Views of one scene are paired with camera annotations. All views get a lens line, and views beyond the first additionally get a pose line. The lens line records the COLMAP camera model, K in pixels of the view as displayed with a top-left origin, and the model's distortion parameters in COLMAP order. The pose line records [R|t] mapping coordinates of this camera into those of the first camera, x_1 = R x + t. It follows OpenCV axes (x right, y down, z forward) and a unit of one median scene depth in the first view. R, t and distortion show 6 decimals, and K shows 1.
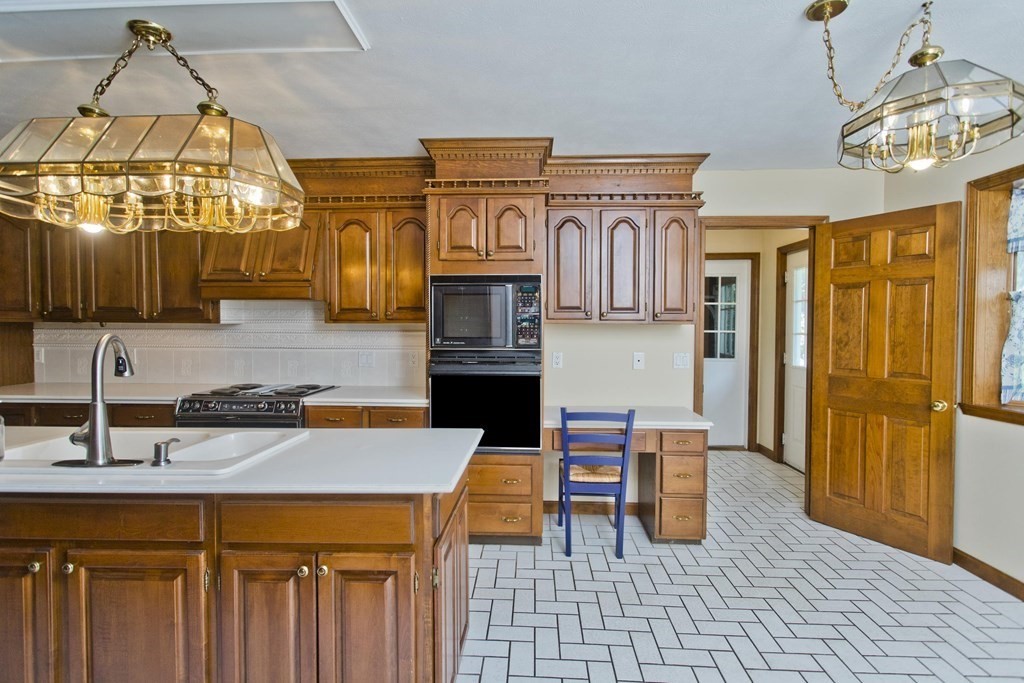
lens RADIAL K [[499.1, 0, 511.9], [0, 499.1, 339.4], [0, 0, 1]] dist [0.000482, -0.000027]
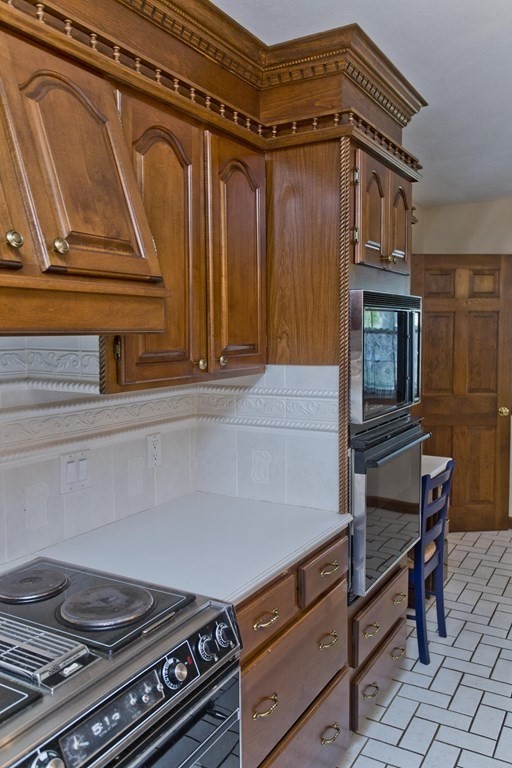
lens RADIAL K [[633.1, 0, 256.8], [0, 633.1, 383.6], [0, 0, 1]] dist [0.005090, 0.002106]
pose [[0.452239, -0.083715, 0.887959, -0.813677], [0.031576, 0.996464, 0.077863, -0.080770], [-0.891338, -0.007175, 0.453283, 0.761276]]
